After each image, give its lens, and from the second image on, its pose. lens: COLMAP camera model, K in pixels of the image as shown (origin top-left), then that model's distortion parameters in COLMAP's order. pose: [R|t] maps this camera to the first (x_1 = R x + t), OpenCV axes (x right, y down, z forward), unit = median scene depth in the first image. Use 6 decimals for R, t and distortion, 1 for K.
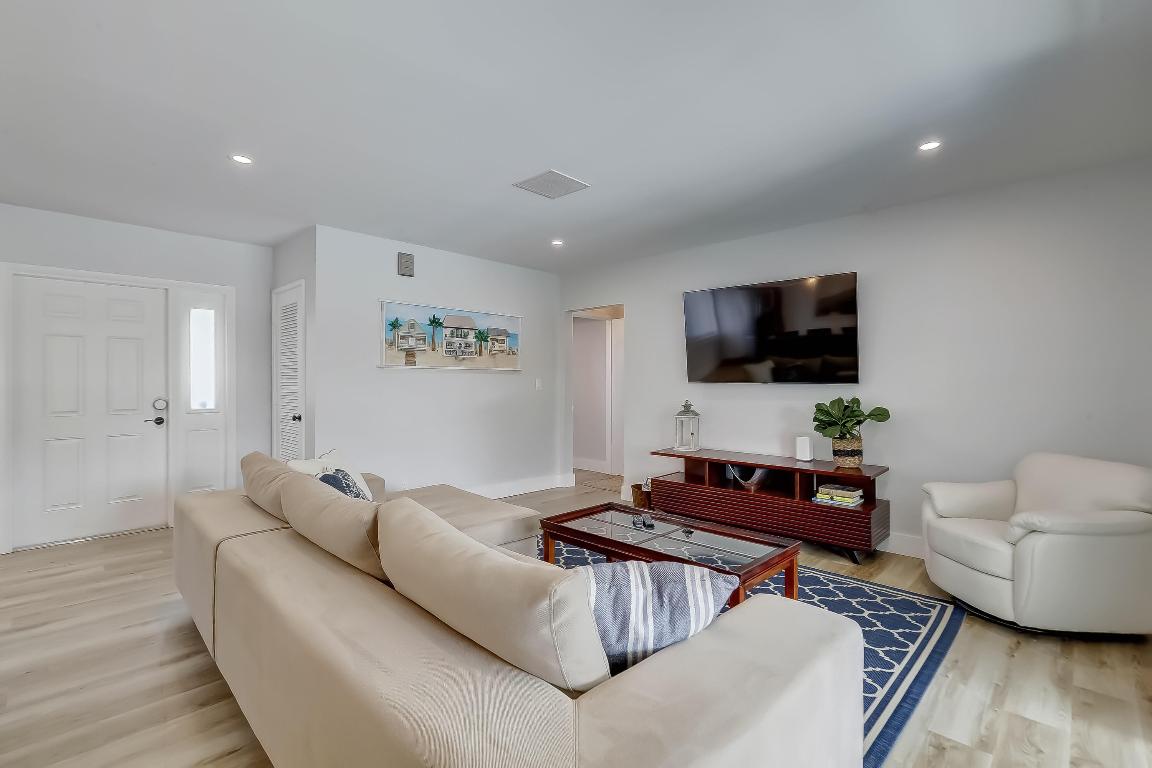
lens RADIAL K [[521.2, 0, 580.2], [0, 521.2, 378.0], [0, 0, 1]] dist [-0.000417, 0.000895]
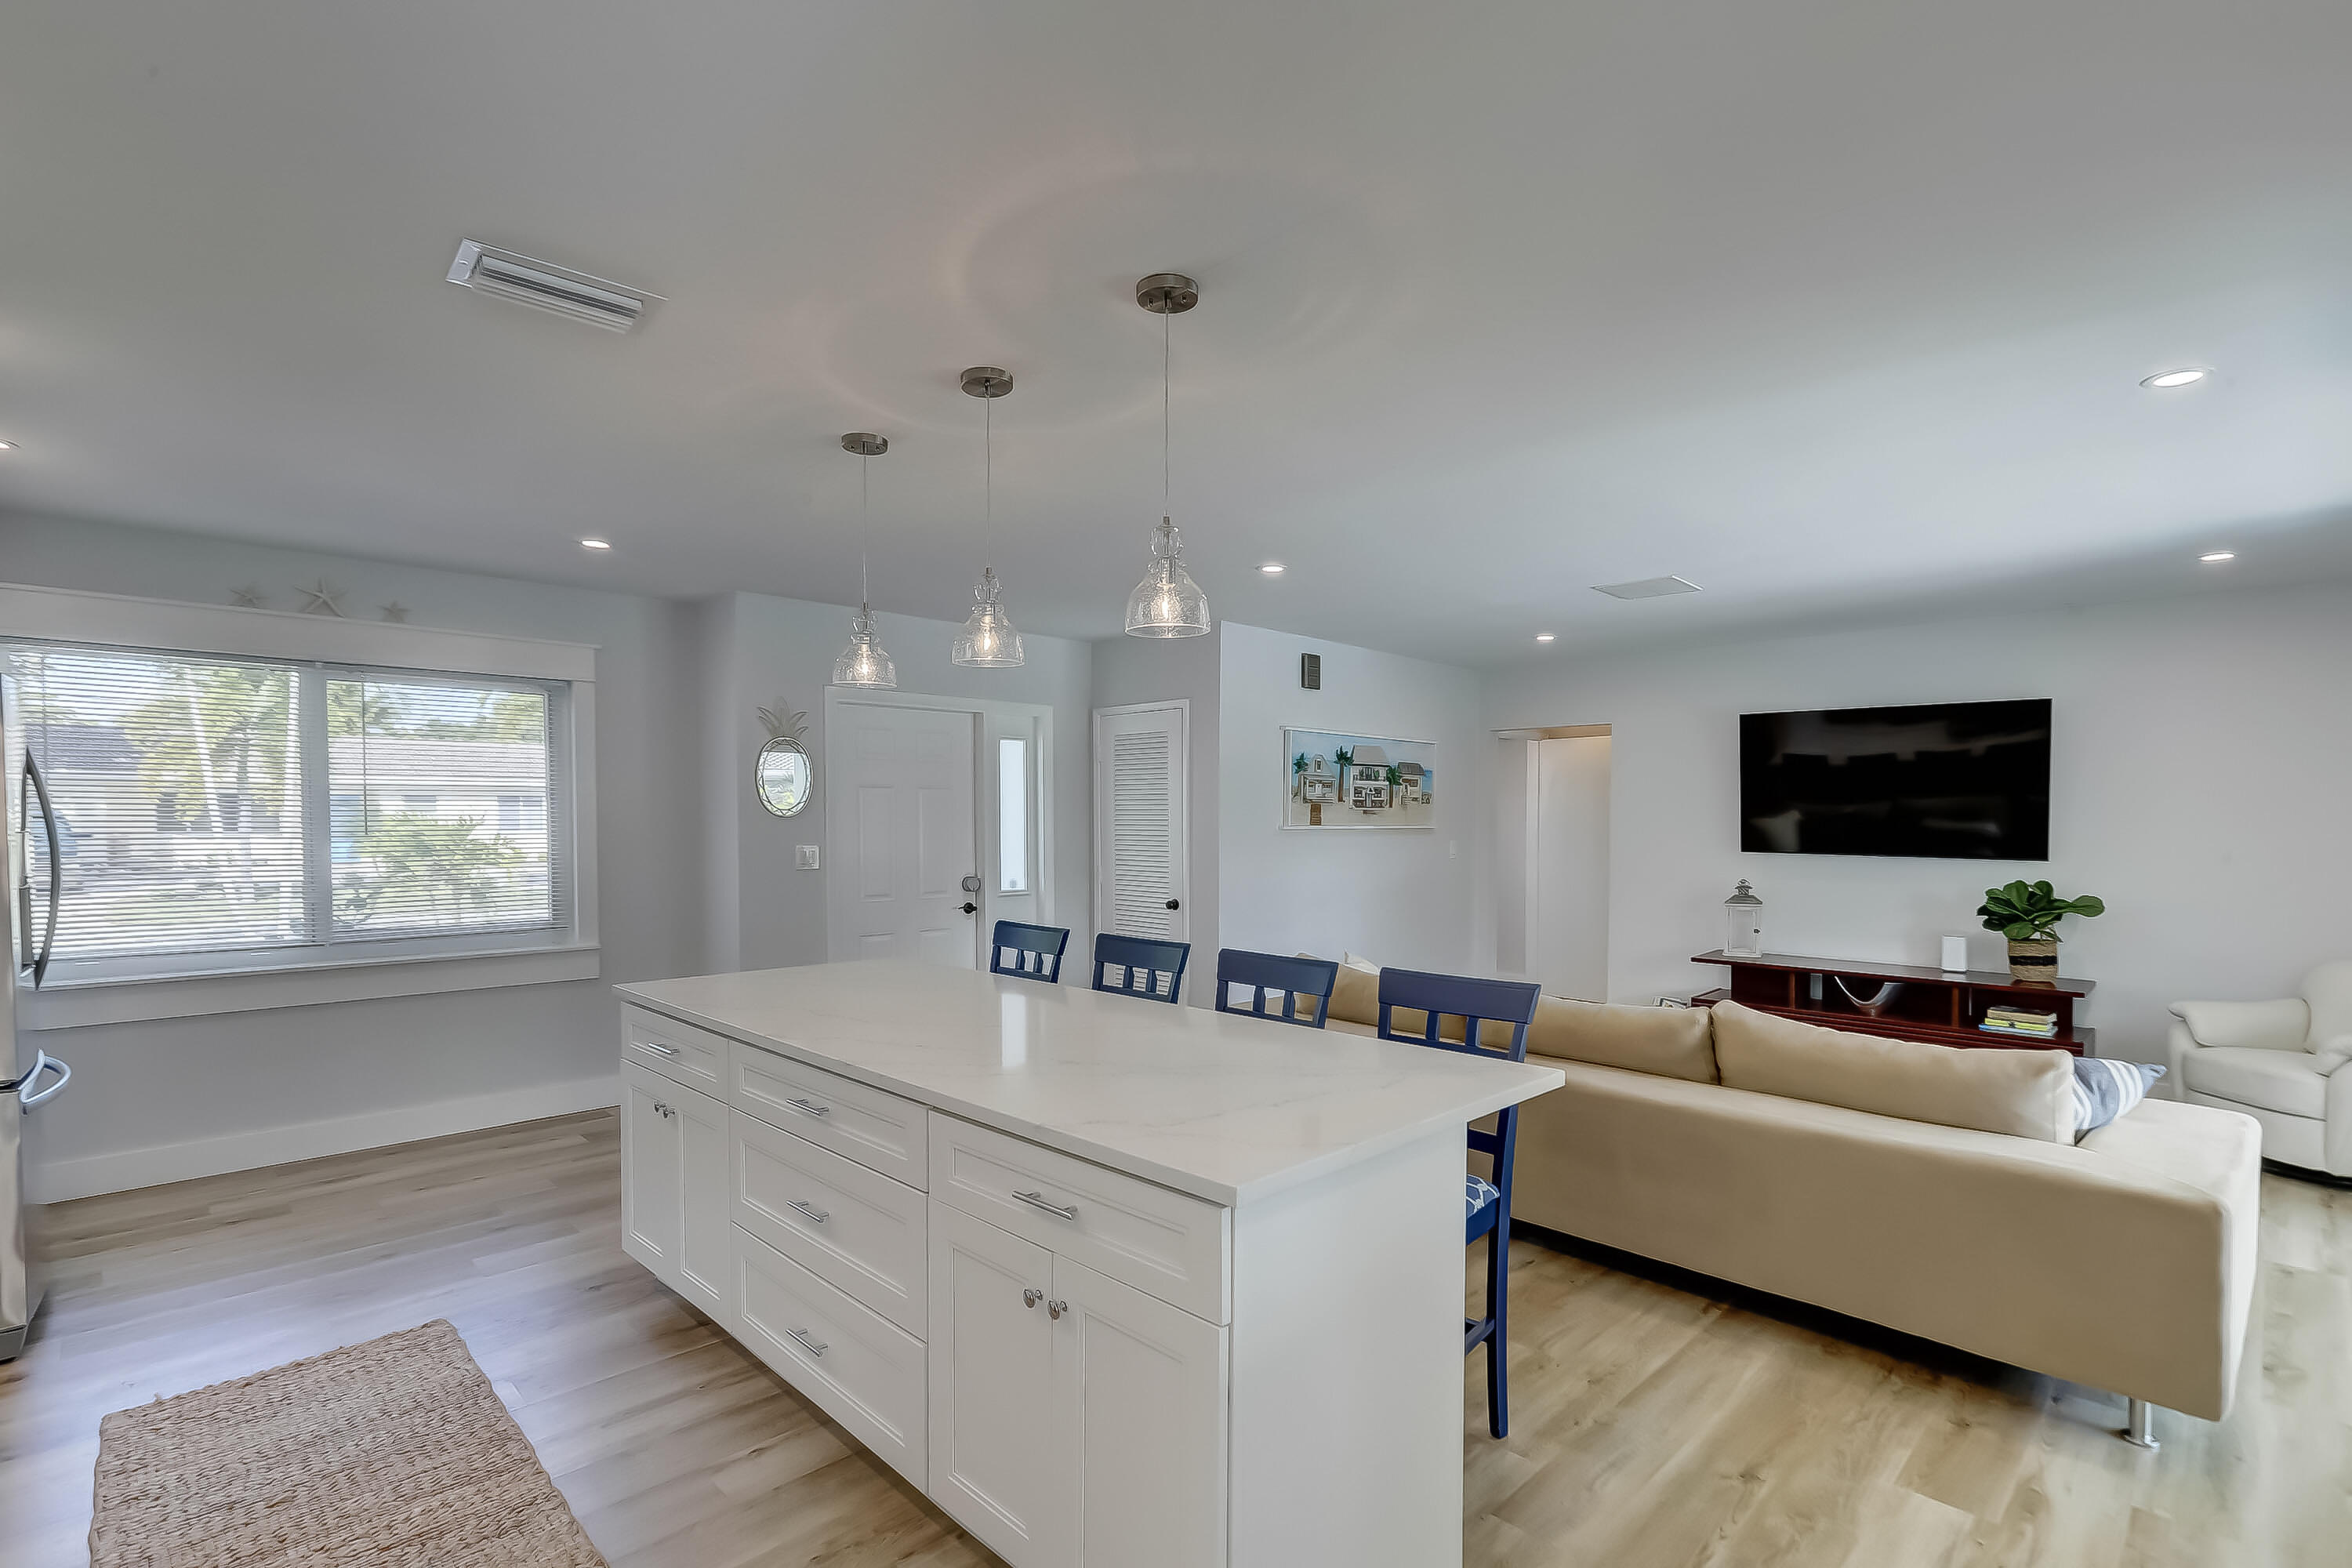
lens RADIAL K [[1077.9, 0, 1169.9], [0, 1077.9, 847.6], [0, 0, 1]] dist [0.009090, 0.000477]
pose [[0.999729, 0.002501, -0.023145, -0.514081], [-0.001641, 0.999311, 0.037083, -0.049297], [0.023221, -0.037035, 0.999044, -0.394325]]
